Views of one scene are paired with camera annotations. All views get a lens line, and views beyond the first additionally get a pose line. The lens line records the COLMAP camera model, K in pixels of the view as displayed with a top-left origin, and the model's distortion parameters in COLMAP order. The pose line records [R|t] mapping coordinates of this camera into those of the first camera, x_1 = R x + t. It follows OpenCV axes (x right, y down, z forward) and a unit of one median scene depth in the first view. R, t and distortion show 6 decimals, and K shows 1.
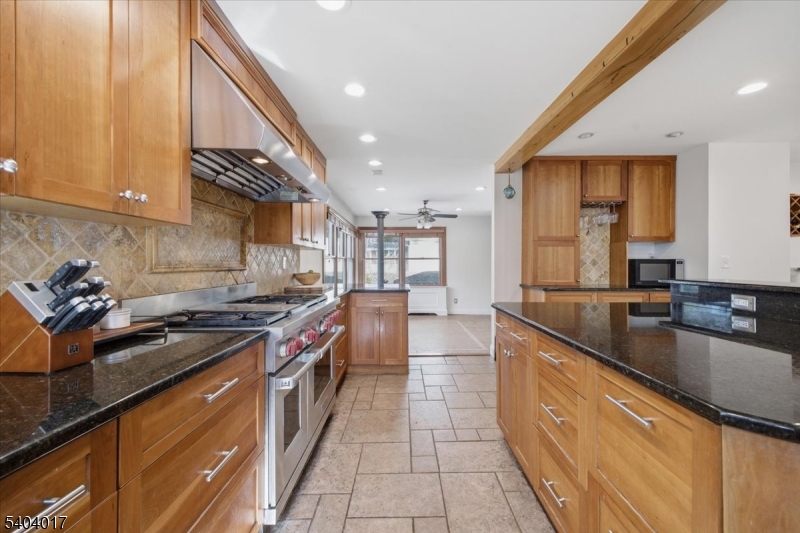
lens RADIAL K [[318.5, 0, 399.0], [0, 318.5, 262.3], [0, 0, 1]] dist [0.019113, -0.005600]
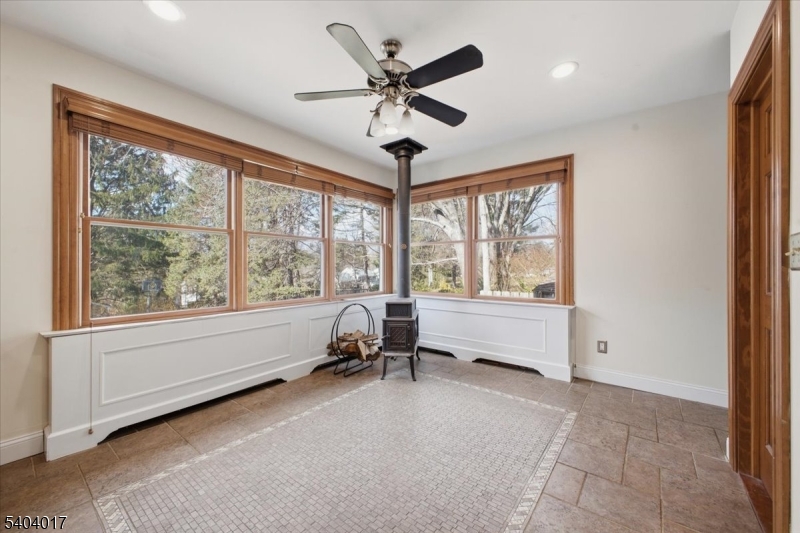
lens RADIAL K [[318.5, 0, 400.6], [0, 318.5, 265.4], [0, 0, 1]] dist [0.019113, -0.005600]
pose [[0.796535, 0.003186, -0.604584, 0.552127], [-0.002131, 0.999995, 0.002461, 0.061770], [0.604588, -0.000672, 0.796538, 1.390985]]
